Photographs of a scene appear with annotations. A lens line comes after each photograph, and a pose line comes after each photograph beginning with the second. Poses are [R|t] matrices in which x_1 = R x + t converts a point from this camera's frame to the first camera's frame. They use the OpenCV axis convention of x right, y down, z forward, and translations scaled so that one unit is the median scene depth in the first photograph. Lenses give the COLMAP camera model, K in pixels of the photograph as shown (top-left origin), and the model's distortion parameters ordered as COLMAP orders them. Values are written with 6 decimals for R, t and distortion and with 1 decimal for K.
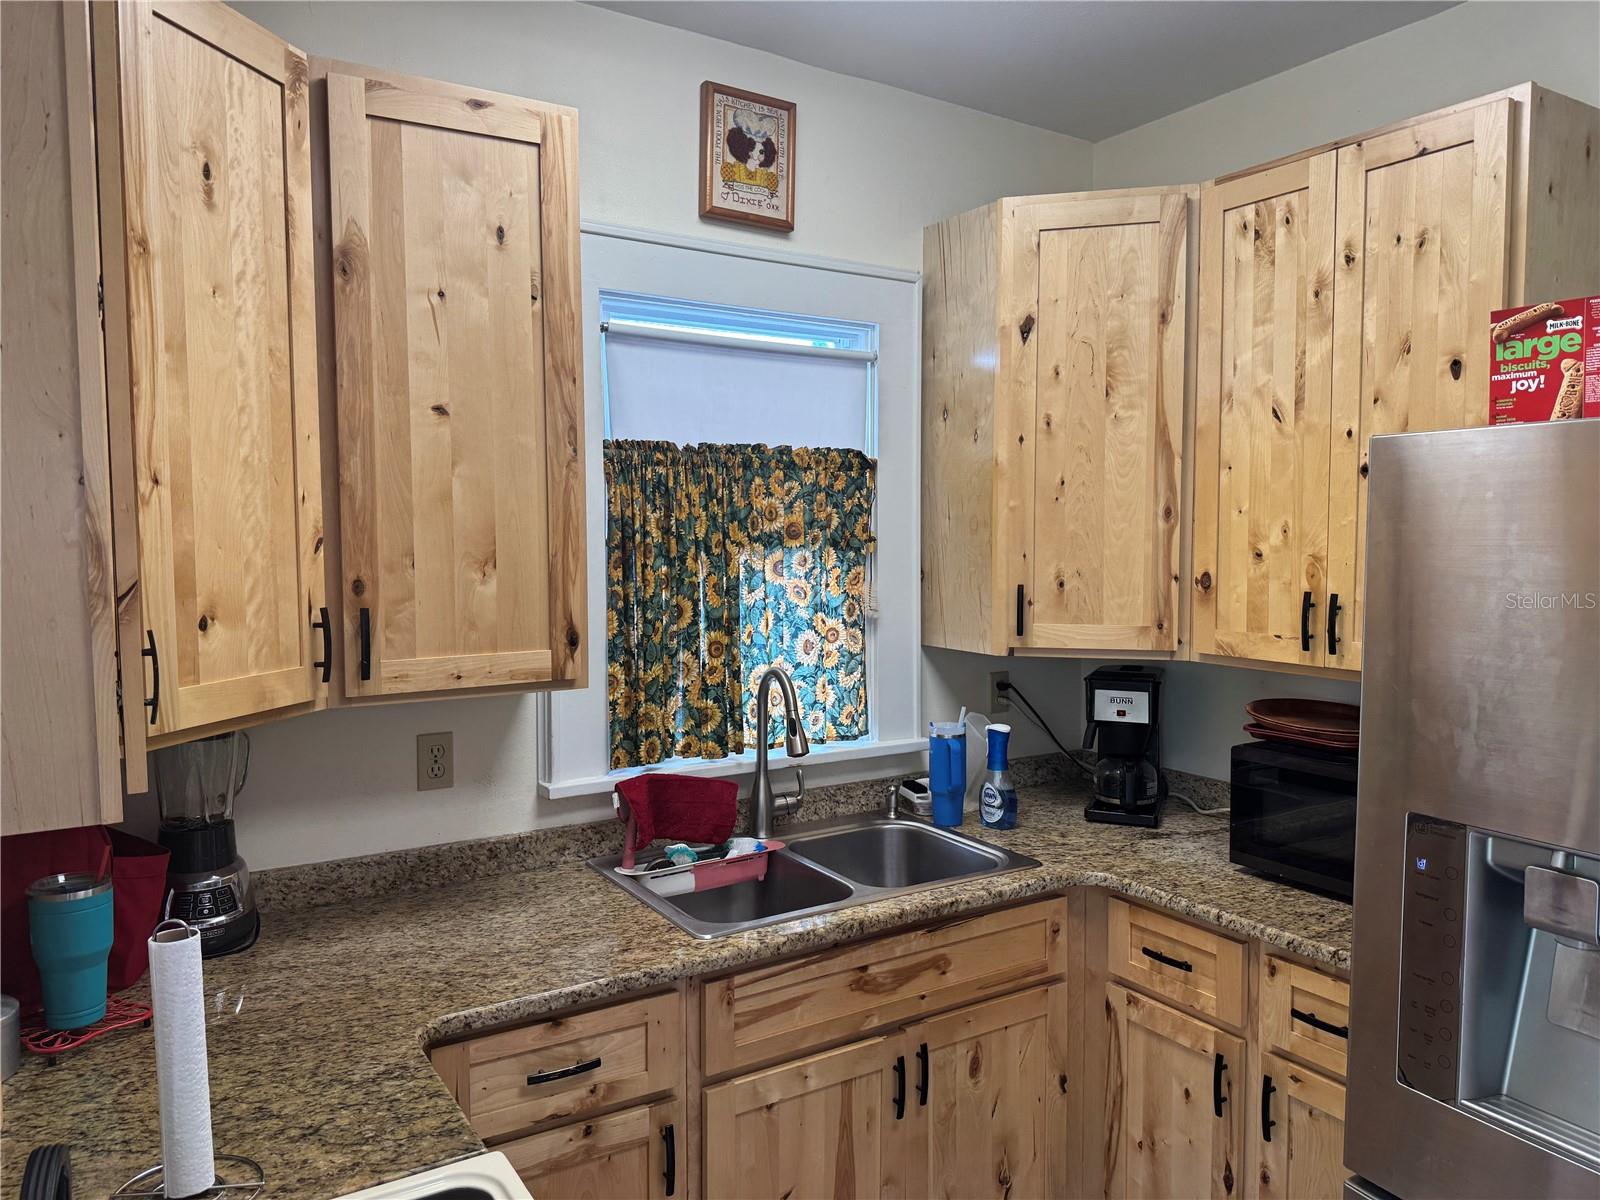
lens RADIAL K [[1130.4, 0, 807.7], [0, 1130.4, 598.5], [0, 0, 1]] dist [0.020906, -0.048709]
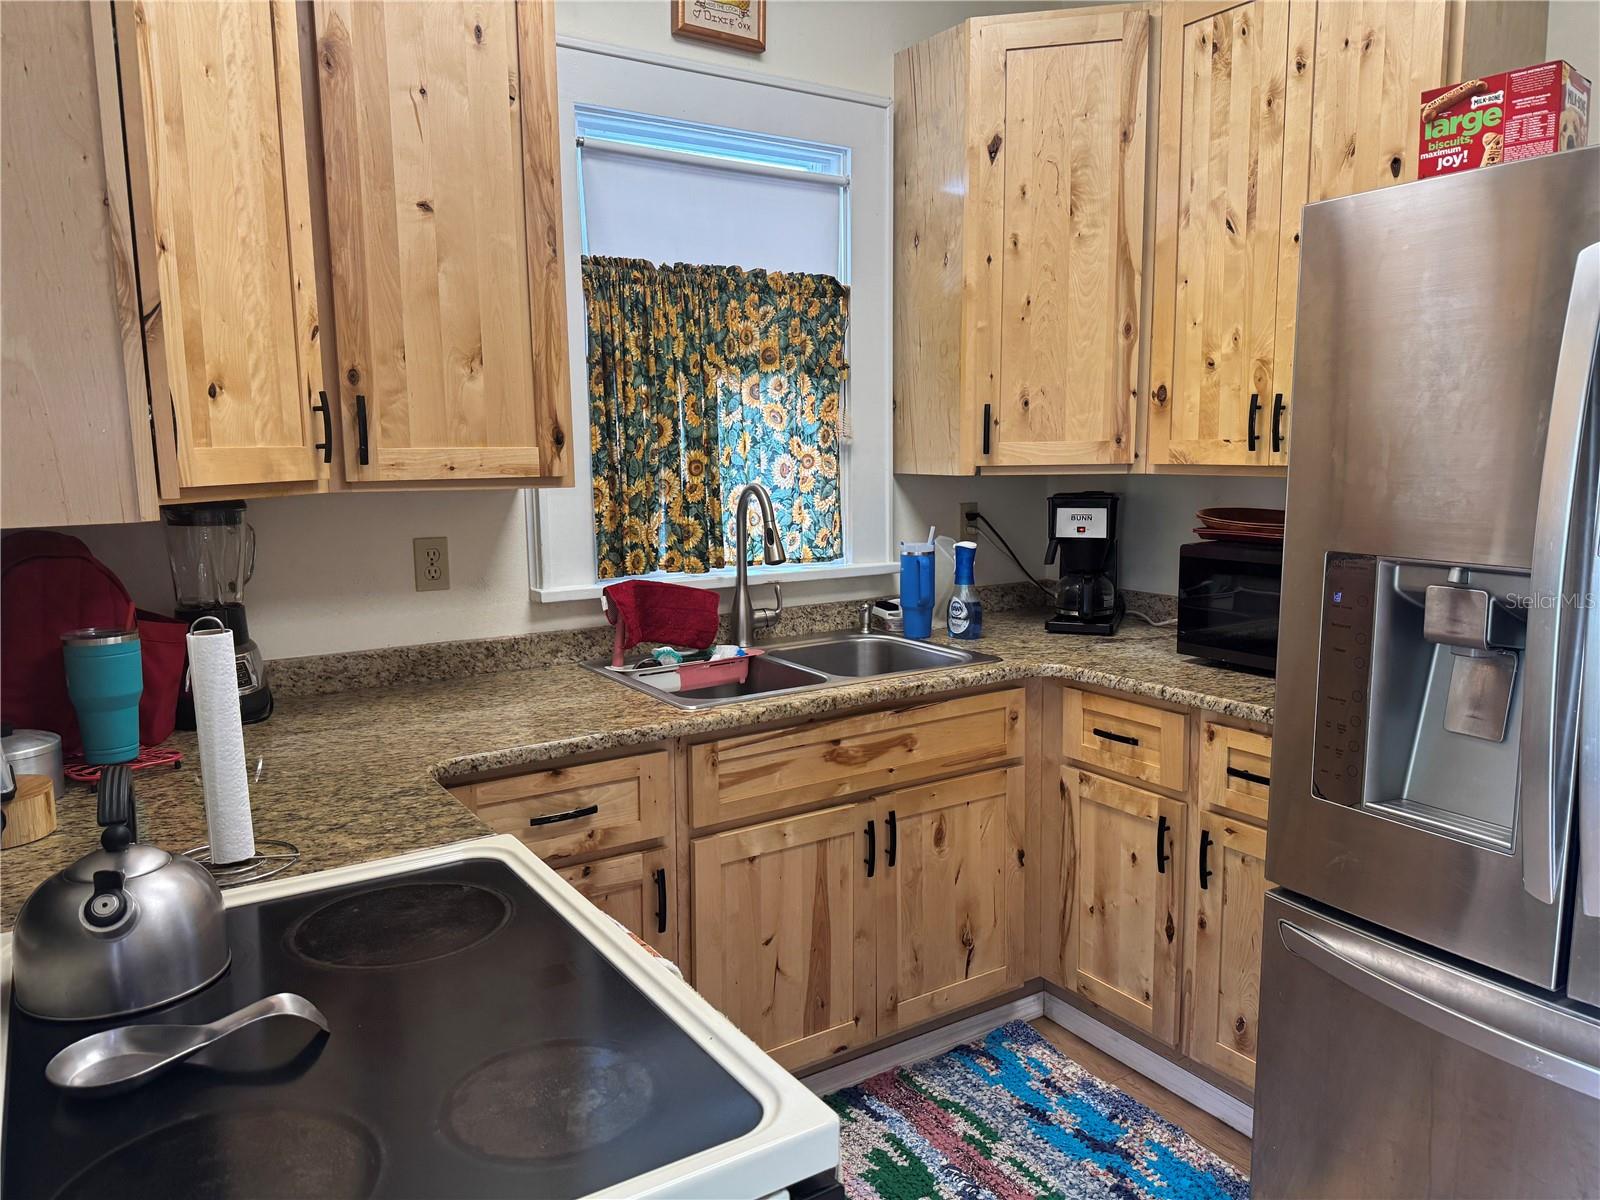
lens RADIAL K [[1130.4, 0, 811.0], [0, 1130.4, 608.5], [0, 0, 1]] dist [0.020906, -0.048709]
pose [[0.999788, -0.010296, 0.017832, 0.006437], [0.008738, 0.996313, 0.085349, 0.105714], [-0.018645, -0.085175, 0.996192, -0.067319]]
